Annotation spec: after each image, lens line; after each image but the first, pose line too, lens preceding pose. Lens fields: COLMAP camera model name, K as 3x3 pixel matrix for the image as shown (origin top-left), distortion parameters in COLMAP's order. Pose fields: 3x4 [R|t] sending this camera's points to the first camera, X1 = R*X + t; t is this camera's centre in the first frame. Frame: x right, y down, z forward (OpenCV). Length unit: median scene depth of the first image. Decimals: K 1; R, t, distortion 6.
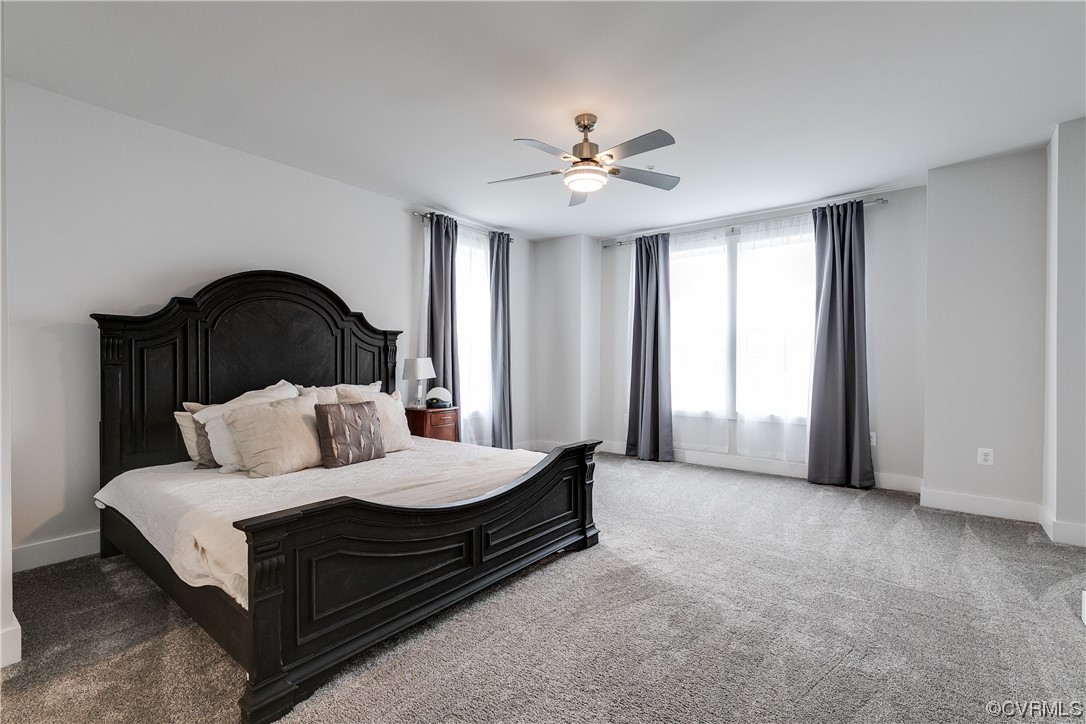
lens RADIAL K [[487.5, 0, 542.9], [0, 487.5, 367.7], [0, 0, 1]] dist [0.006783, -0.000968]
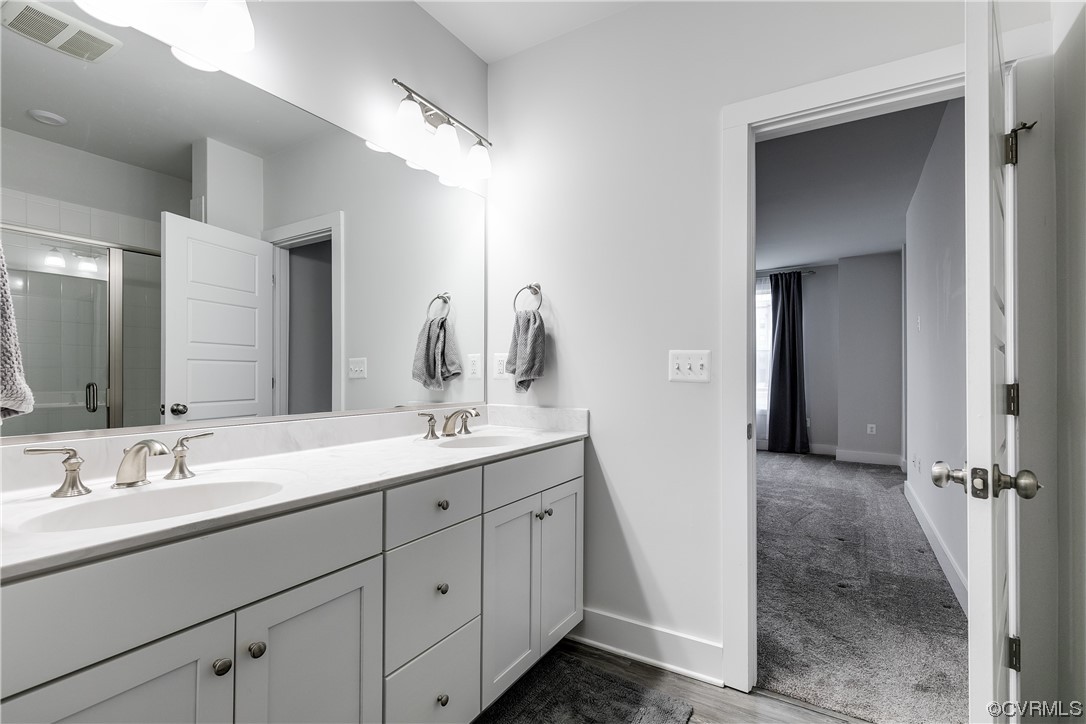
lens RADIAL K [[487.5, 0, 534.1], [0, 487.5, 367.0], [0, 0, 1]] dist [0.006783, -0.000968]
pose [[0.995693, 0.006371, 0.092490, -0.364728], [-0.004213, 0.999715, -0.023514, 0.010092], [-0.092613, 0.023023, 0.995436, -0.509076]]
